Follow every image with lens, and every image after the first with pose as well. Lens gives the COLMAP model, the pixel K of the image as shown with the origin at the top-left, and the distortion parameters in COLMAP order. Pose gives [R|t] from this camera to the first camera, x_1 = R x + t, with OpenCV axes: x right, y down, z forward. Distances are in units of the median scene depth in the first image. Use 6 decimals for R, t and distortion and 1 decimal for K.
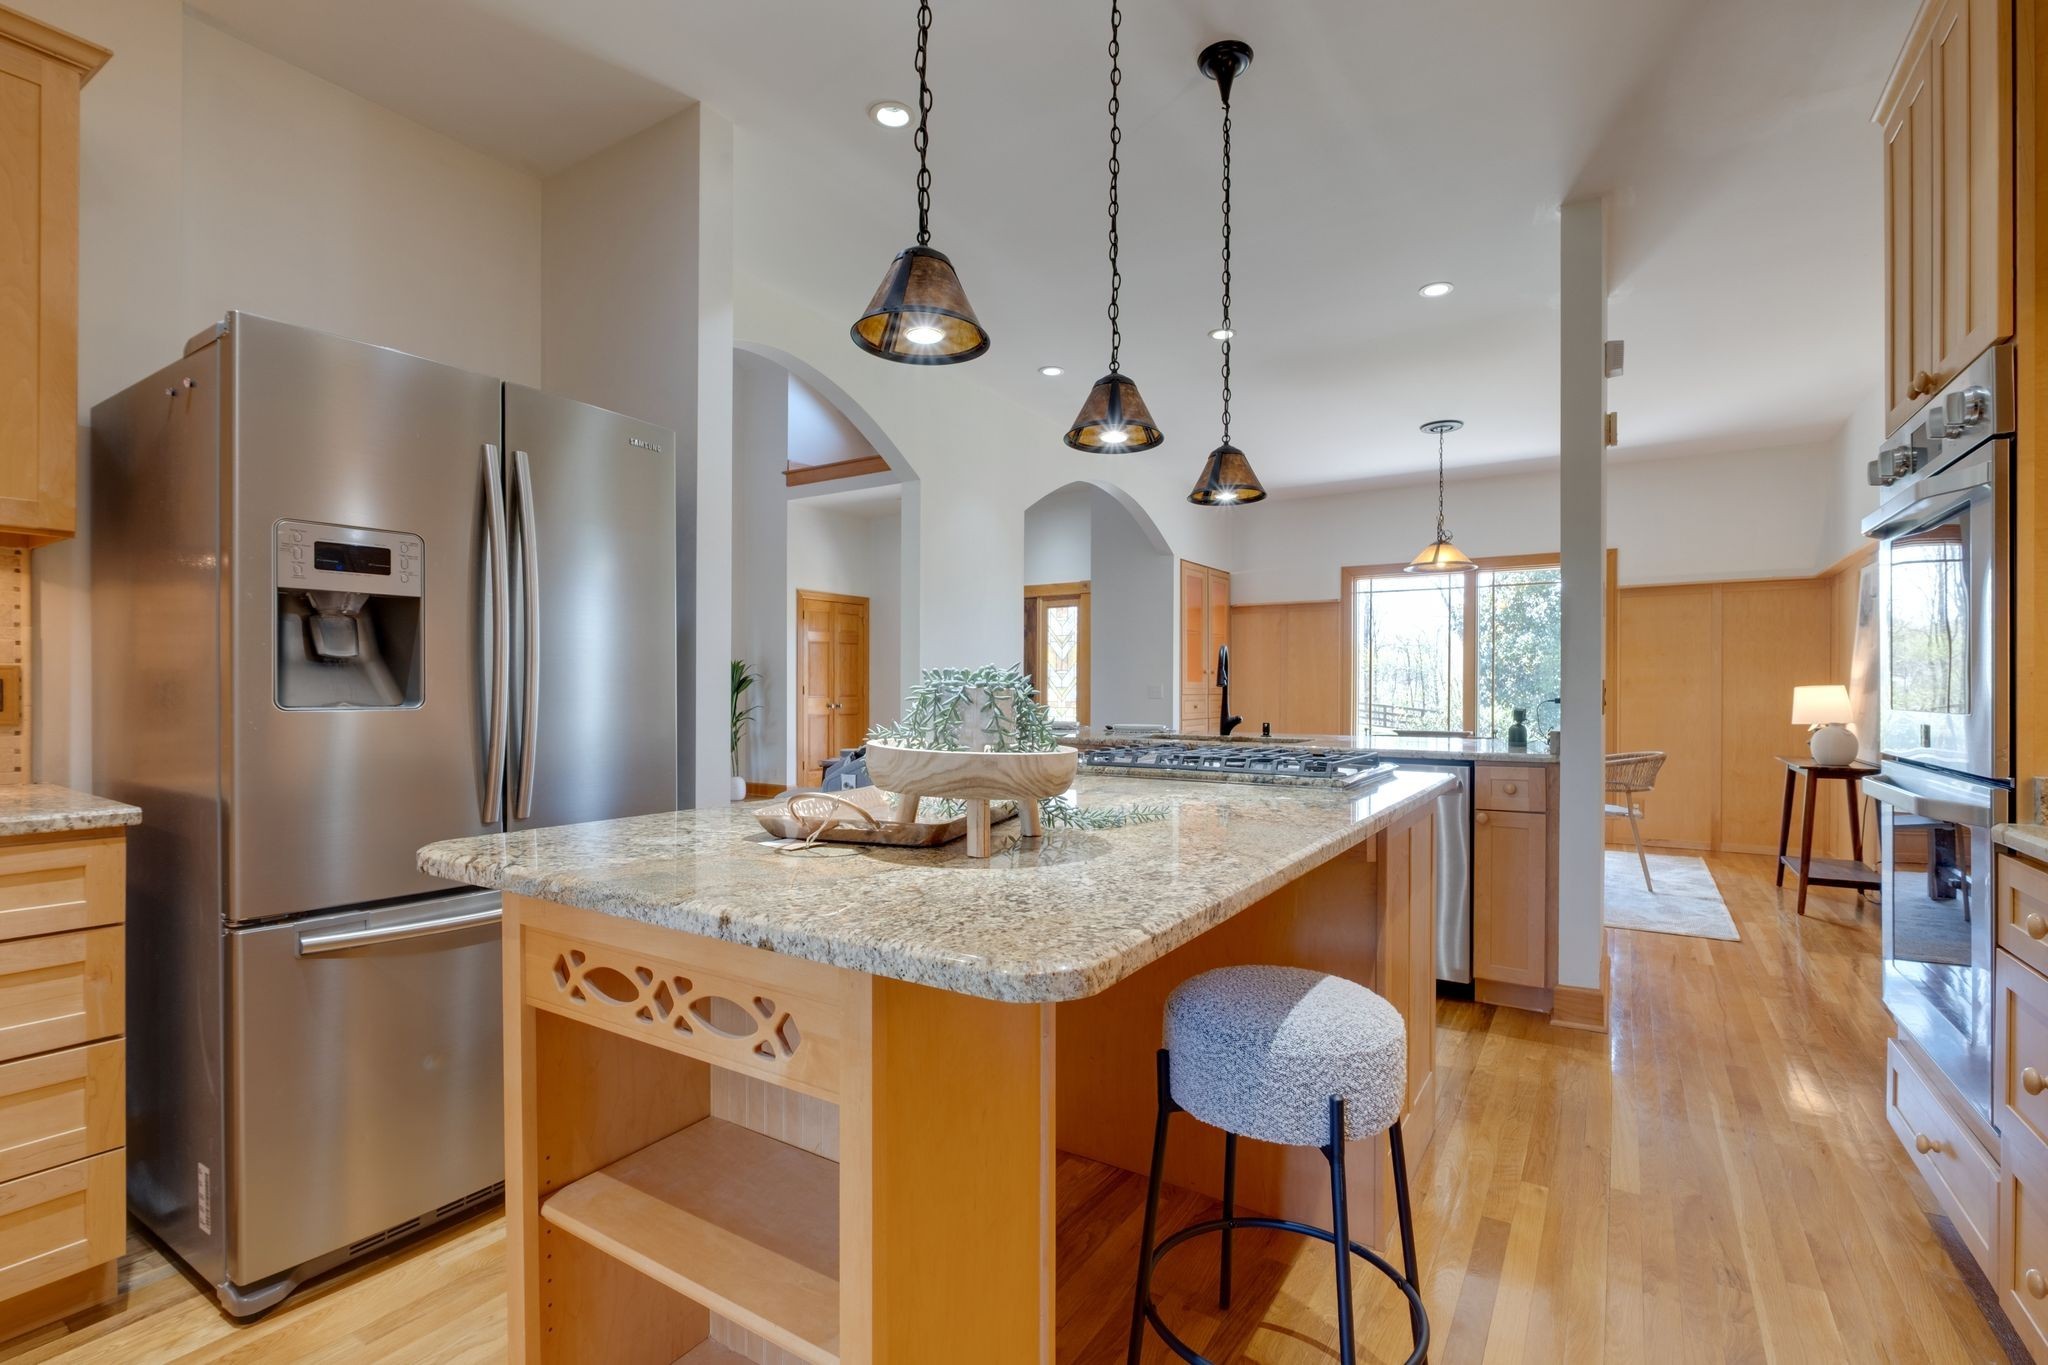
lens RADIAL K [[895.4, 0, 1008.2], [0, 895.4, 694.2], [0, 0, 1]] dist [-0.002648, 0.000234]
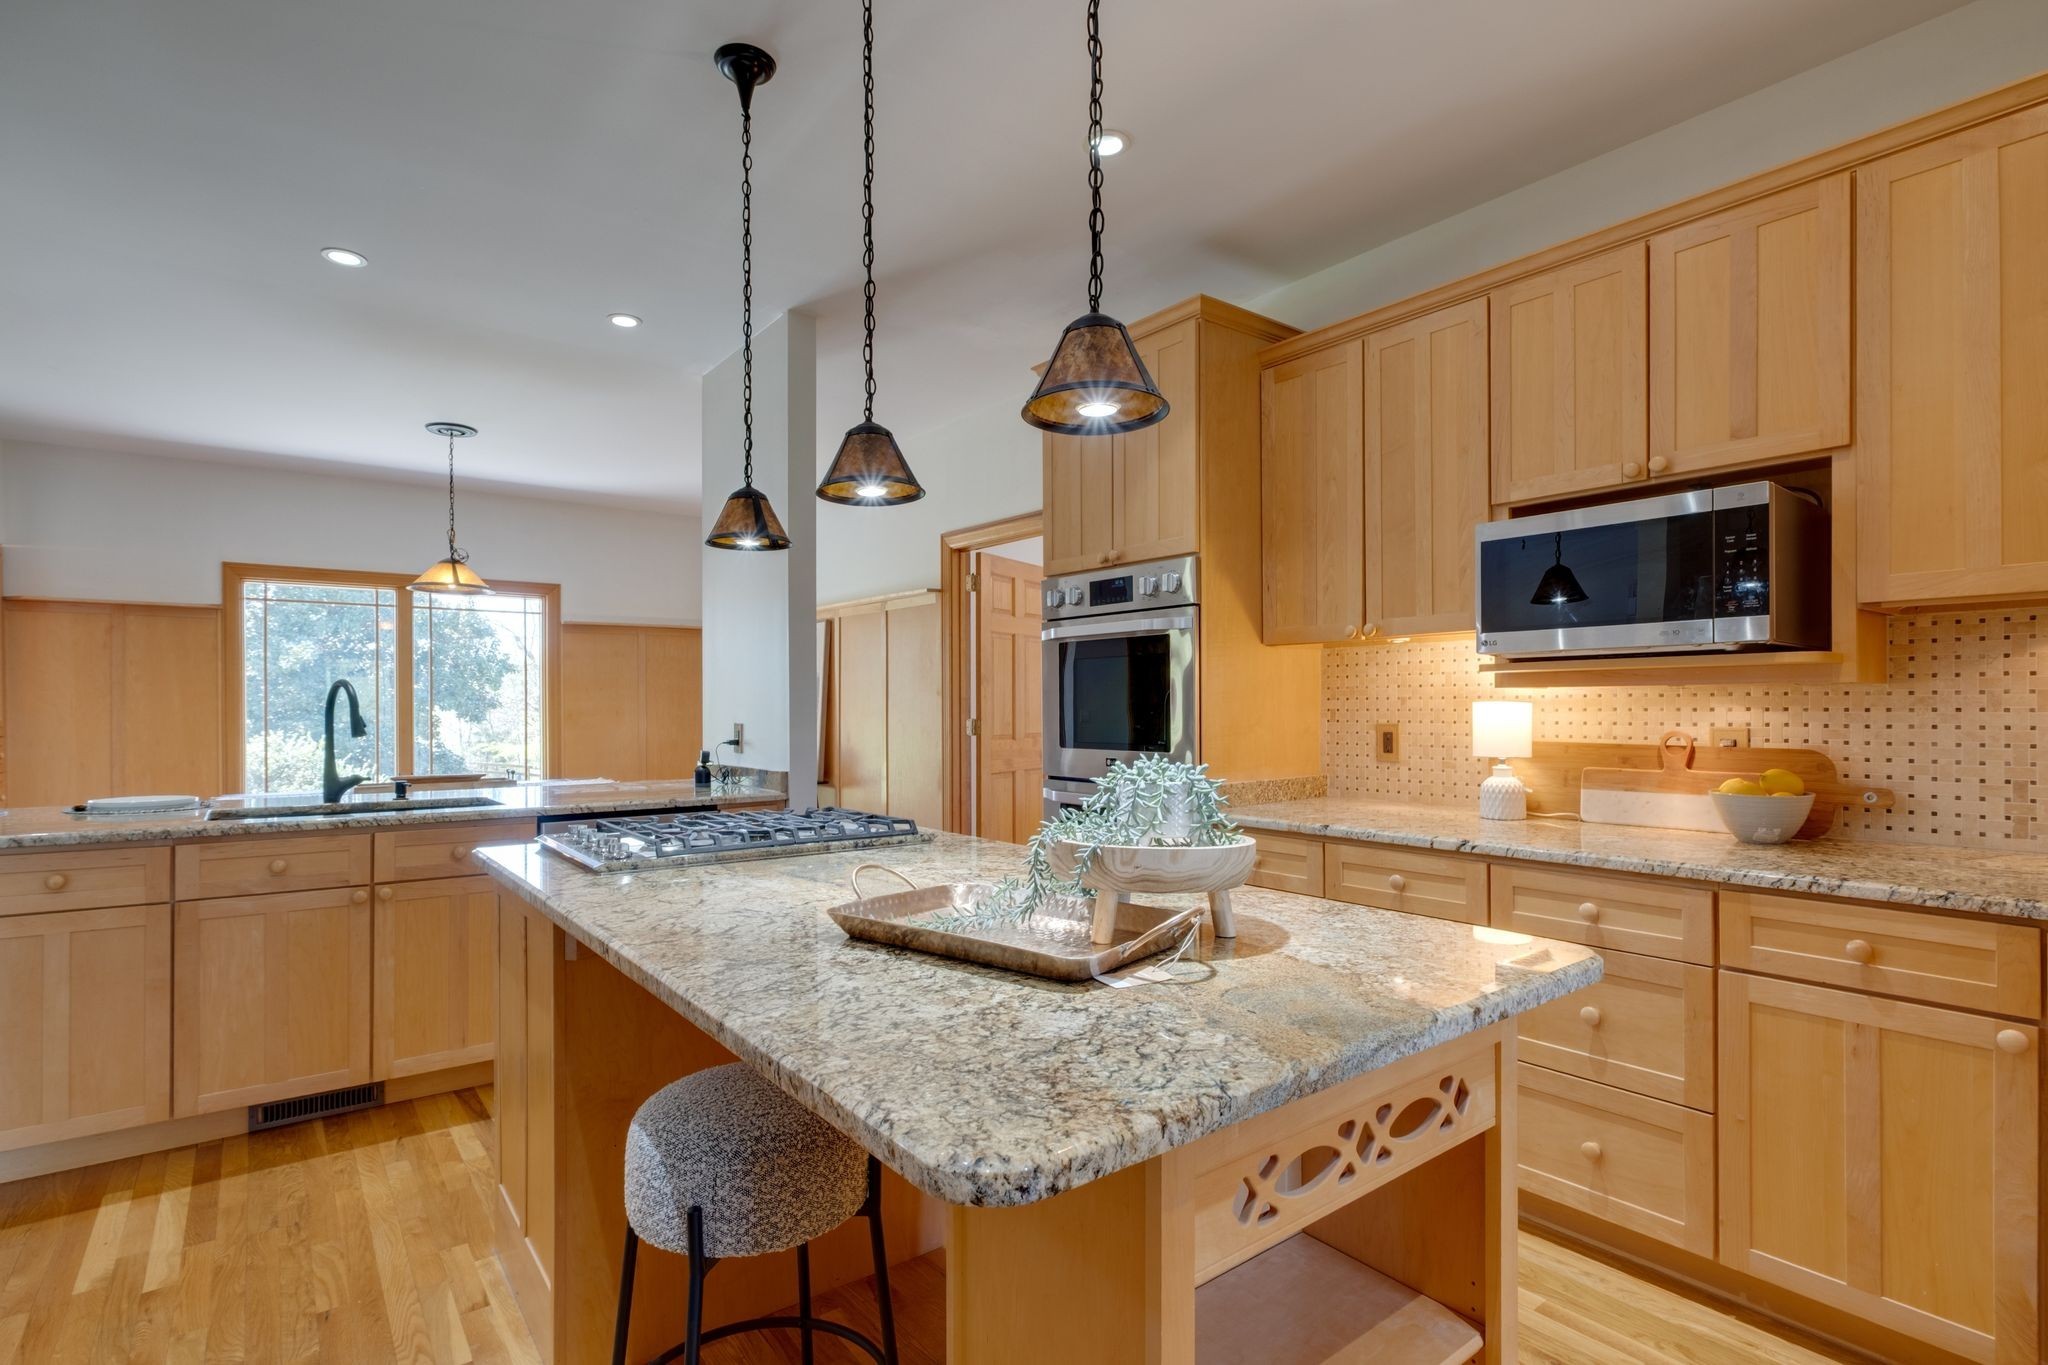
lens RADIAL K [[976.0, 0, 1024.4], [0, 976.0, 694.8], [0, 0, 1]] dist [-0.001427, -0.000662]
pose [[0.337503, 0.010487, 0.941266, -0.227973], [0.010930, 0.999827, -0.015059, -0.017703], [-0.941261, 0.015371, 0.337330, 0.152834]]
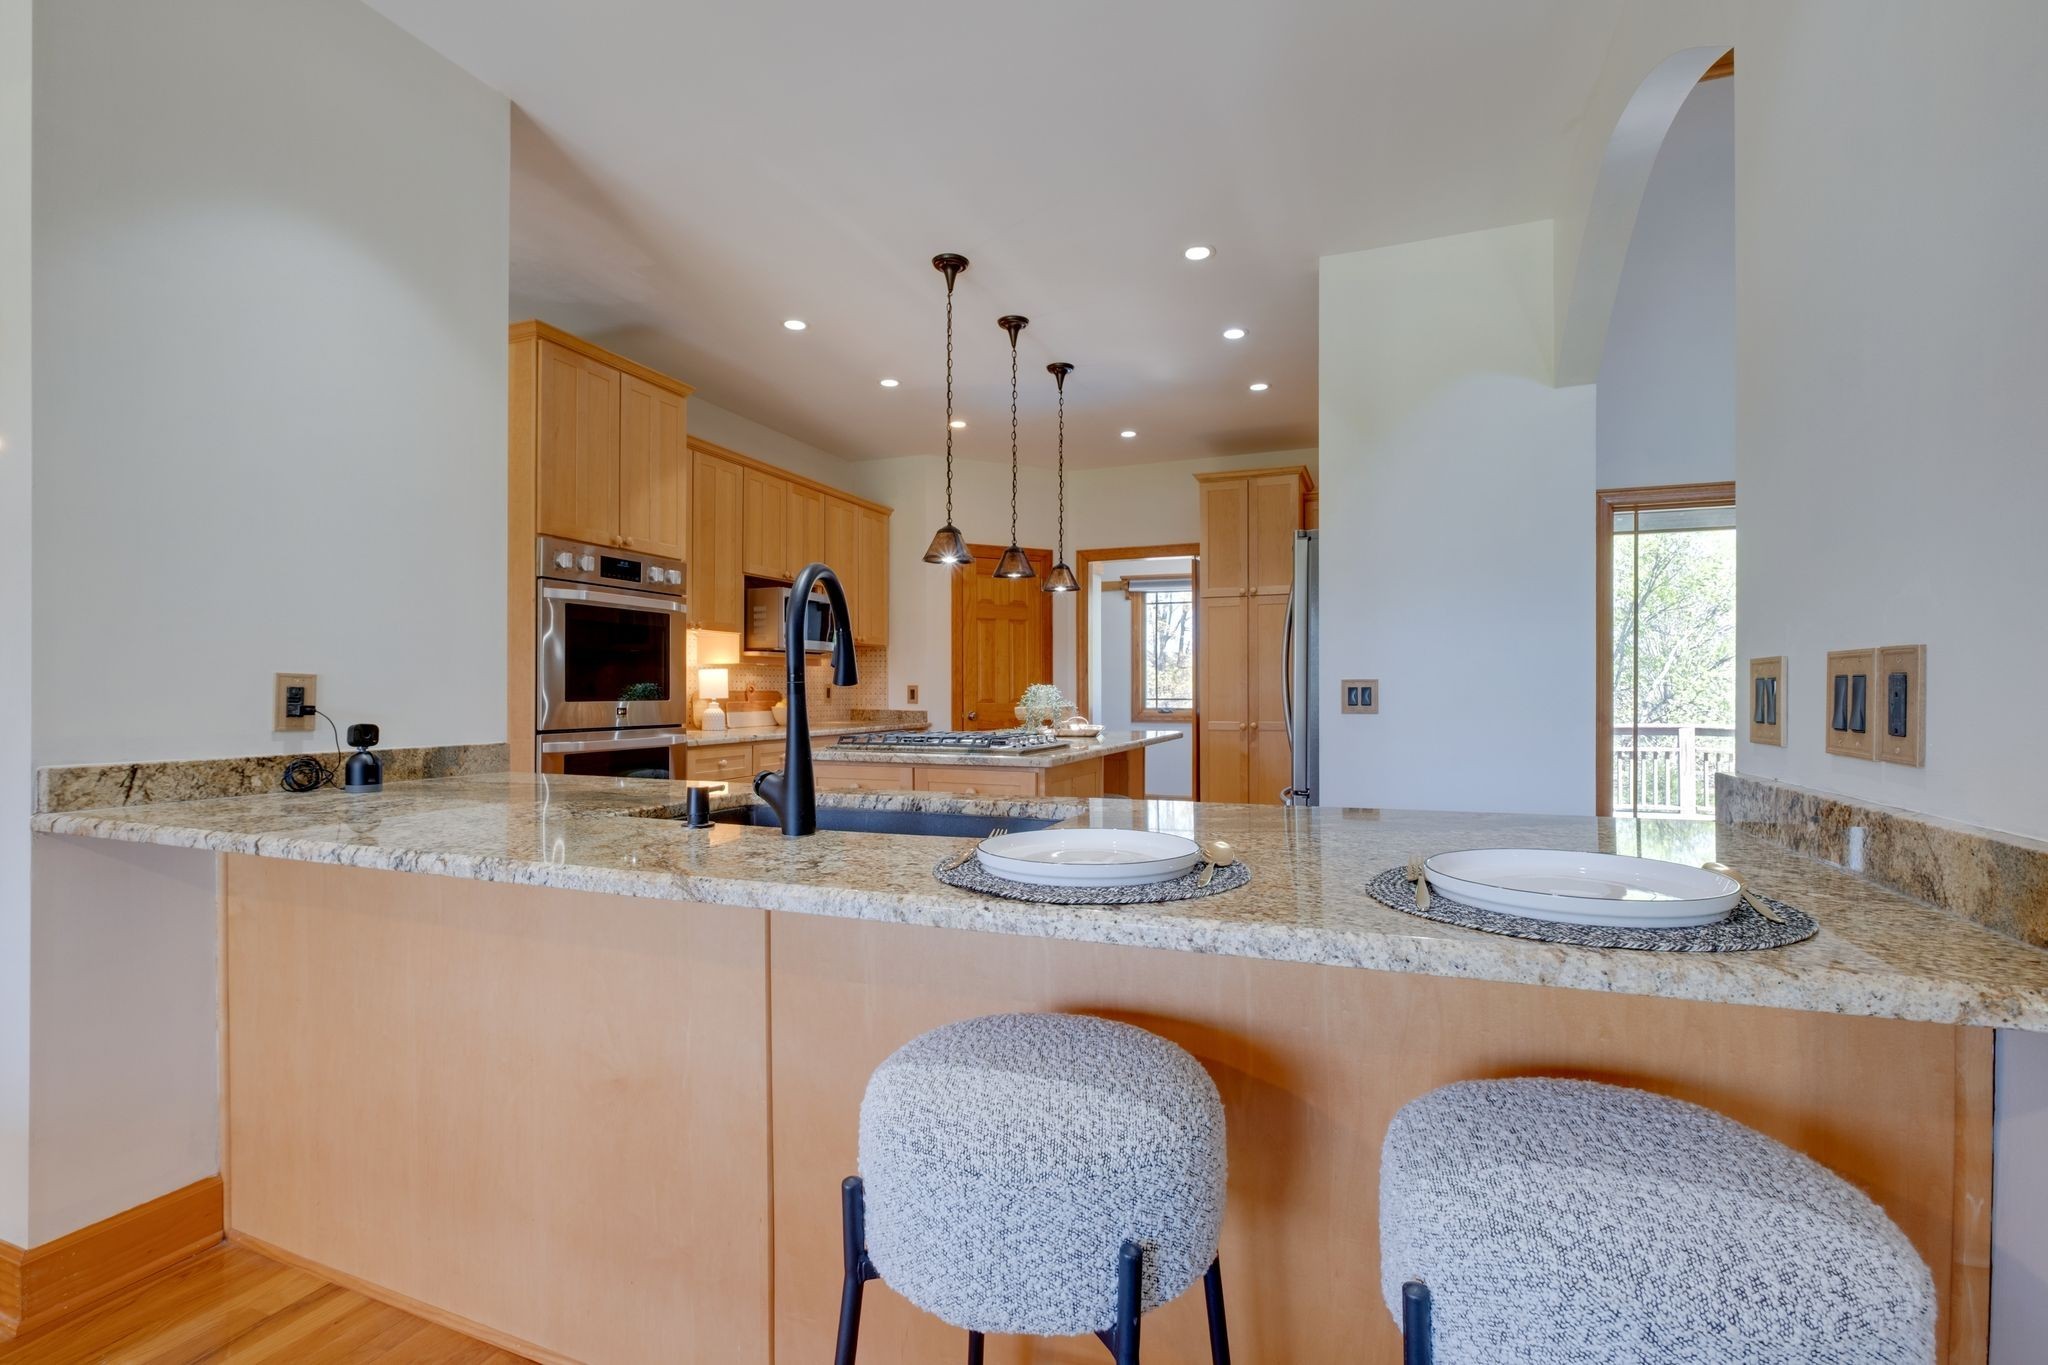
lens RADIAL K [[895.4, 0, 1031.0], [0, 895.4, 689.3], [0, 0, 1]] dist [-0.002648, 0.000234]
pose [[-0.983689, -0.000394, -0.179875, 0.147503], [-0.001733, 0.999972, 0.007287, -0.007453], [0.179867, 0.007480, -0.983662, 0.952864]]
